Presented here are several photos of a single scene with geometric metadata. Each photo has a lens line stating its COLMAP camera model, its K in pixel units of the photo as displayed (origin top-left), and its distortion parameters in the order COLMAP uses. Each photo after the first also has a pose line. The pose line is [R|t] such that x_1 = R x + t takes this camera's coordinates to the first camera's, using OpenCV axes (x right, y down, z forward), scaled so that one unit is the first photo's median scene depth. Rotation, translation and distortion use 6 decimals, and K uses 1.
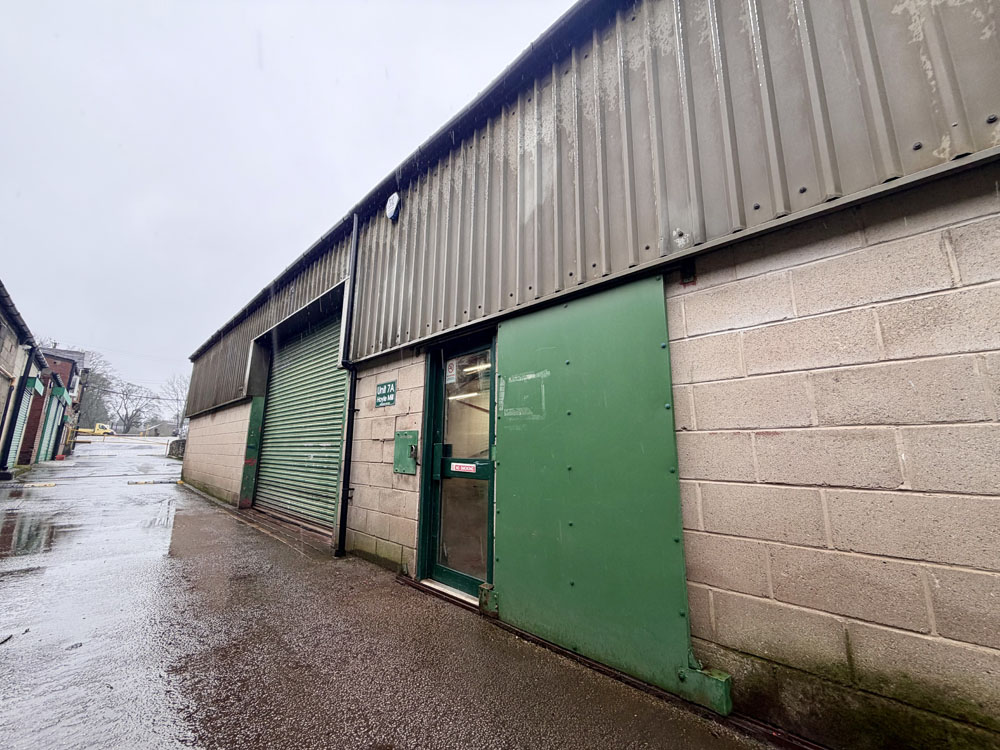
lens RADIAL K [[397.5, 0, 497.8], [0, 397.5, 374.4], [0, 0, 1]] dist [-0.000432, -0.000120]
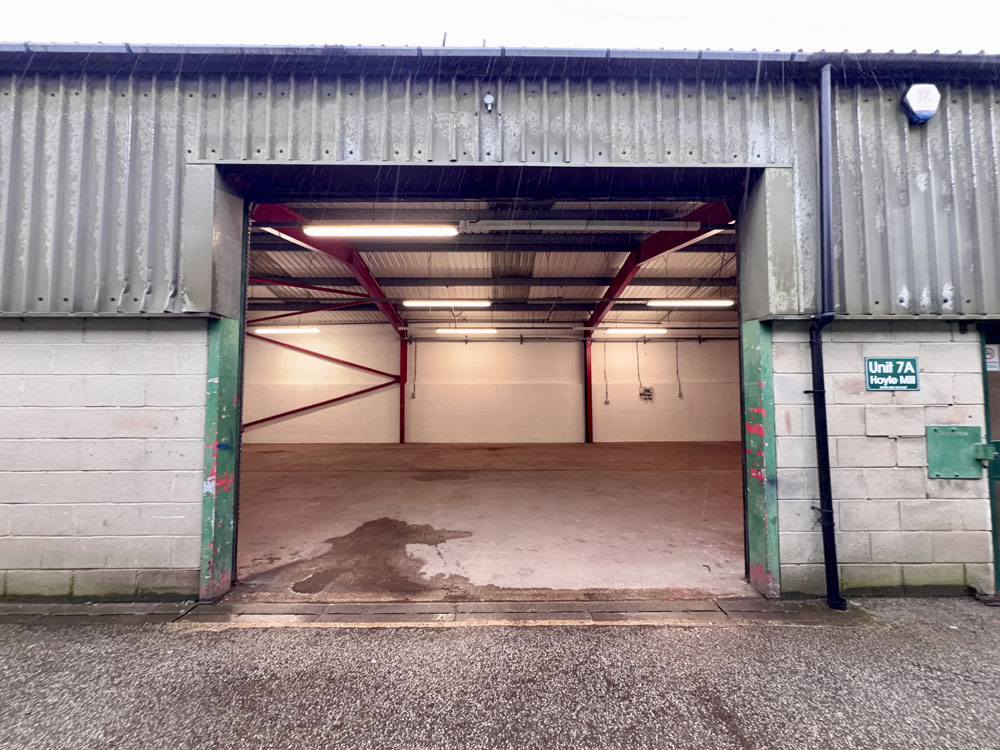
lens RADIAL K [[397.5, 0, 497.8], [0, 397.5, 374.4], [0, 0, 1]] dist [-0.000432, -0.000120]
pose [[0.706503, 0.018341, 0.707472, -1.349799], [-0.126099, 0.986930, 0.100340, 0.070532], [-0.696385, -0.160102, 0.699582, 1.027515]]
